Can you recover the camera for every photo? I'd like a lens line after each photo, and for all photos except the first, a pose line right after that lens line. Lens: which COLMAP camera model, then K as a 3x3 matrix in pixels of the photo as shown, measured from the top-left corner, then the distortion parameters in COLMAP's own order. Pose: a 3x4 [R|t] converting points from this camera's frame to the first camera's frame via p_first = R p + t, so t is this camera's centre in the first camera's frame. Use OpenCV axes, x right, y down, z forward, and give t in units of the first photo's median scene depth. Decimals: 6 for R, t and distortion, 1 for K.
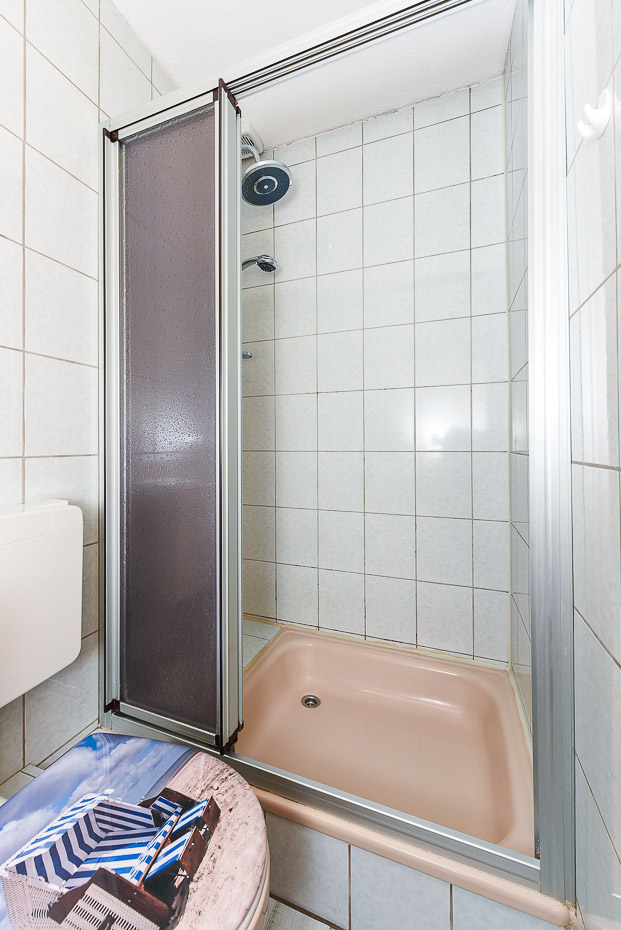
lens RADIAL K [[368.0, 0, 308.9], [0, 368.0, 442.1], [0, 0, 1]] dist [-0.000447, 0.000005]
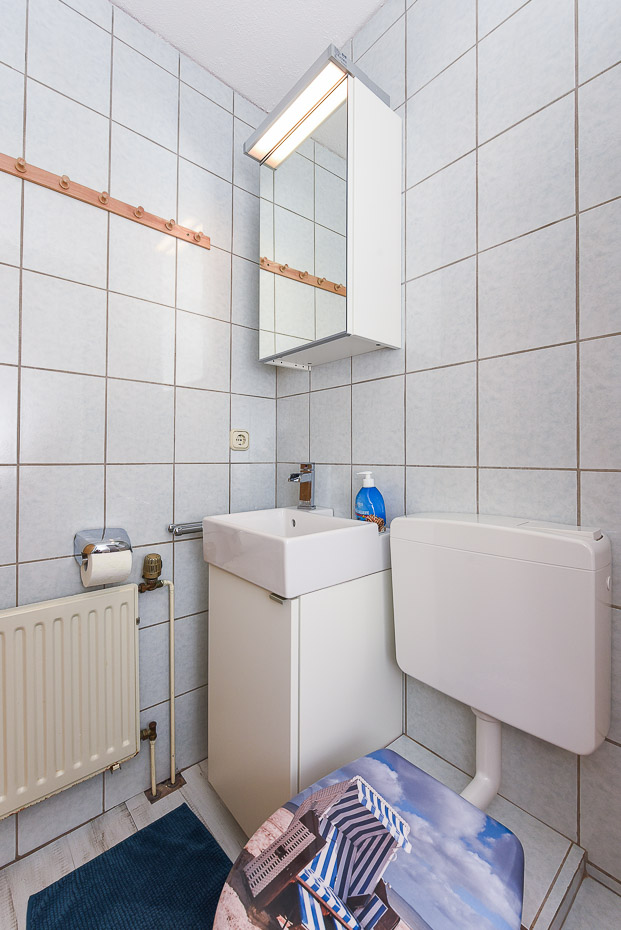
lens RADIAL K [[393.5, 0, 309.7], [0, 393.5, 452.6], [0, 0, 1]] dist [-0.000742, -0.000309]
pose [[-0.465677, -0.002504, -0.884951, 0.425099], [0.010333, 0.999912, -0.008266, 0.005627], [0.884895, -0.012993, -0.465610, 1.304805]]
